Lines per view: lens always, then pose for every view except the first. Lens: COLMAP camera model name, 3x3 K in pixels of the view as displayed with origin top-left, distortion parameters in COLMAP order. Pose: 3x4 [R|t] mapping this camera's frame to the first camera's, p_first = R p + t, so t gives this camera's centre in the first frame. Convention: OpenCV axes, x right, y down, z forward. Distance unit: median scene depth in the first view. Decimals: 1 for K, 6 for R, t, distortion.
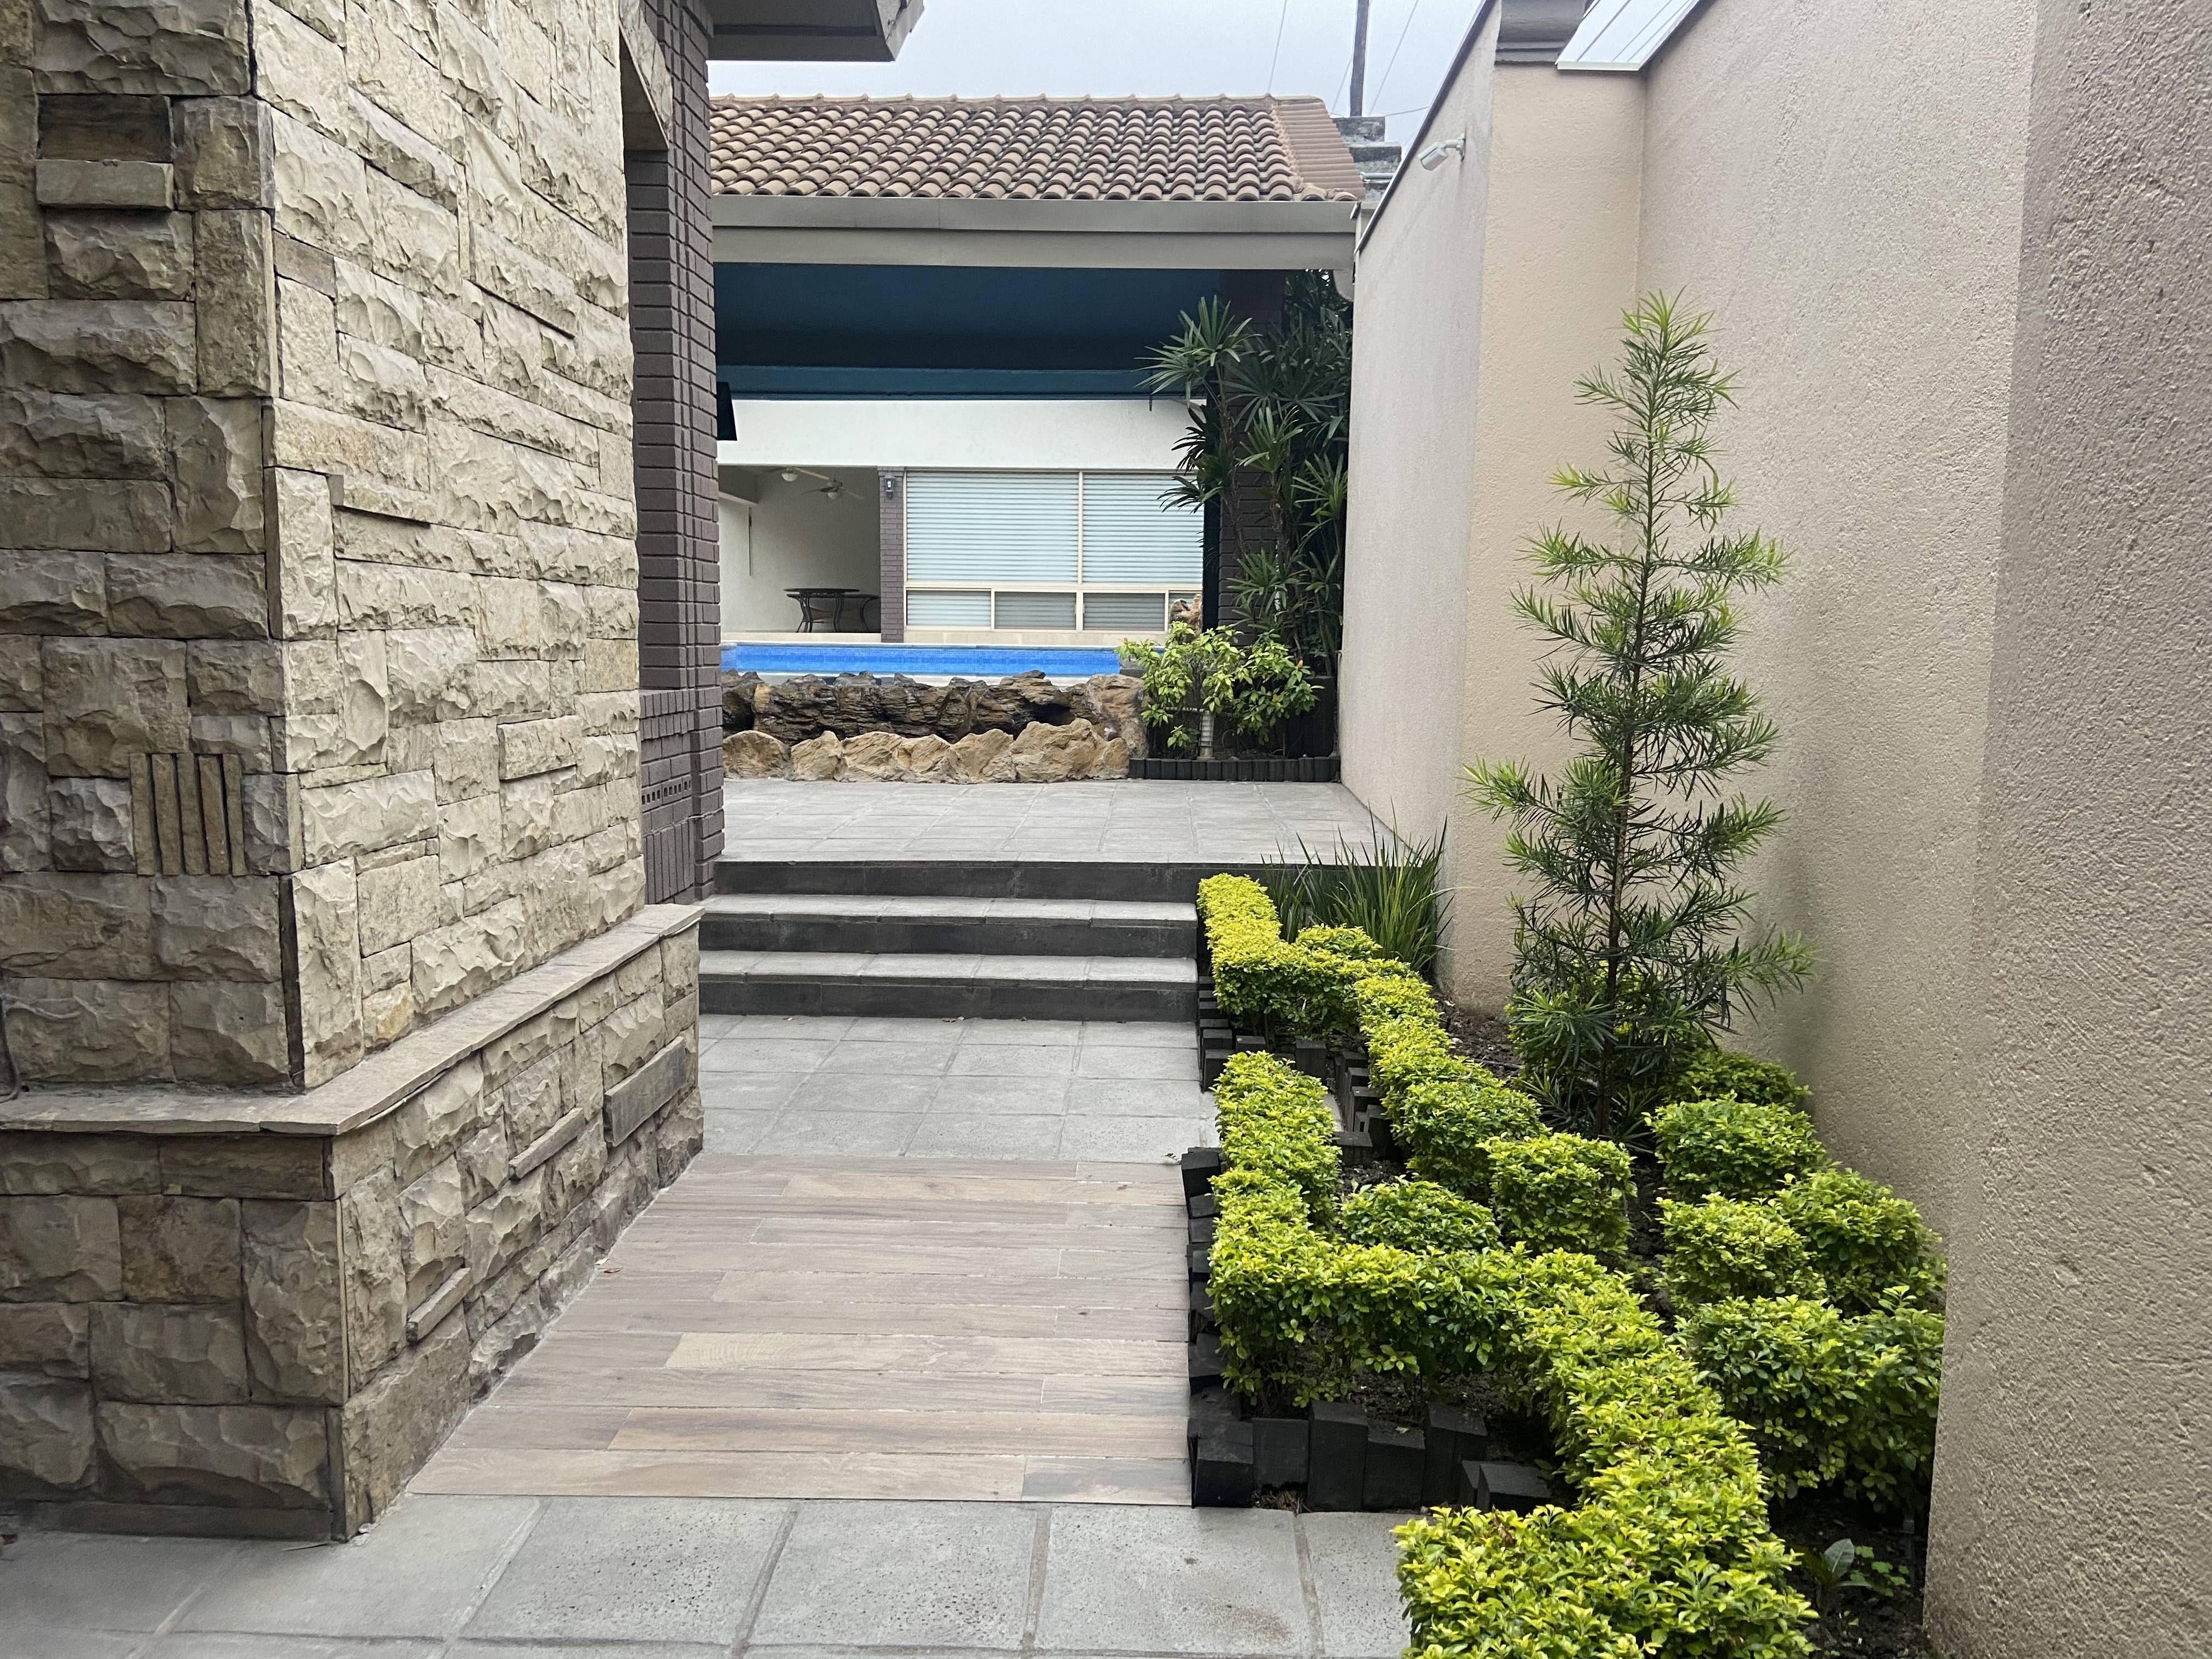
lens RADIAL K [[1672.3, 0, 1106.0], [0, 1672.3, 829.5], [0, 0, 1]] dist [0.086010, 0.000005]
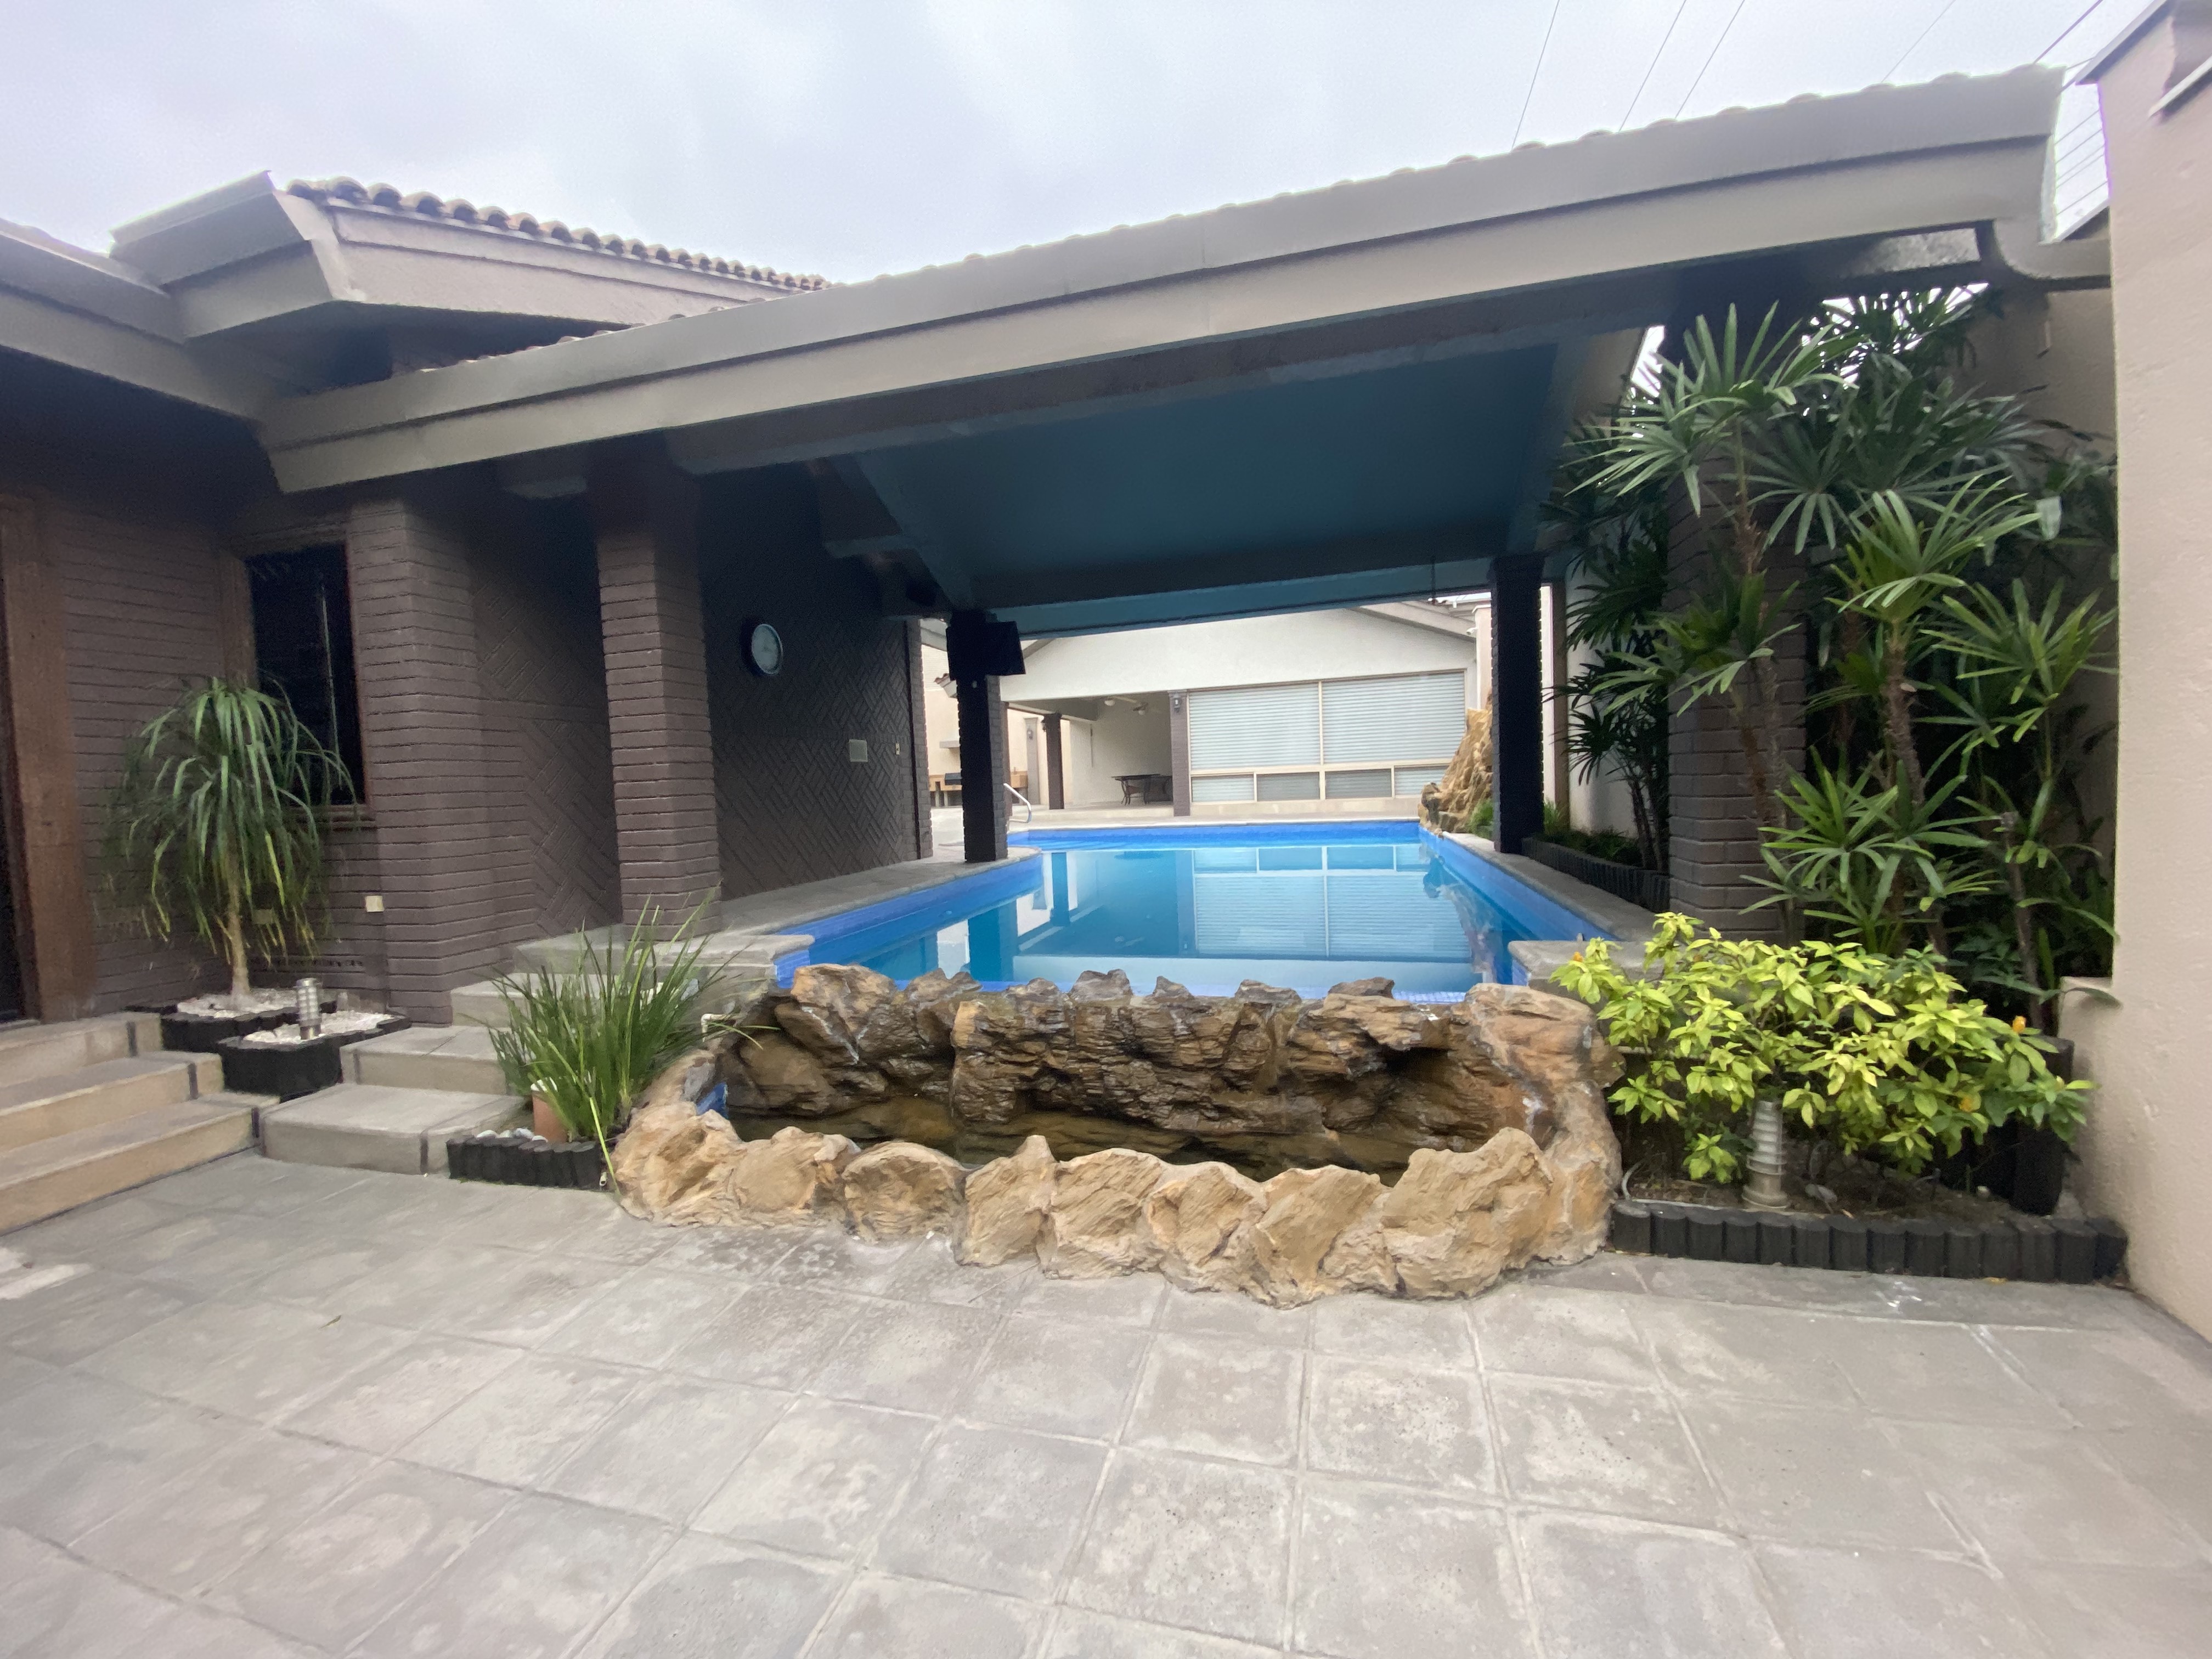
lens RADIAL K [[886.2, 0, 1106.0], [0, 886.2, 829.5], [0, 0, 1]] dist [-0.039165, -0.000103]
pose [[0.974000, -0.046494, -0.221728, -0.066607], [0.033374, 0.997483, -0.062555, -0.134771], [0.224078, 0.053528, 0.973100, 0.667900]]
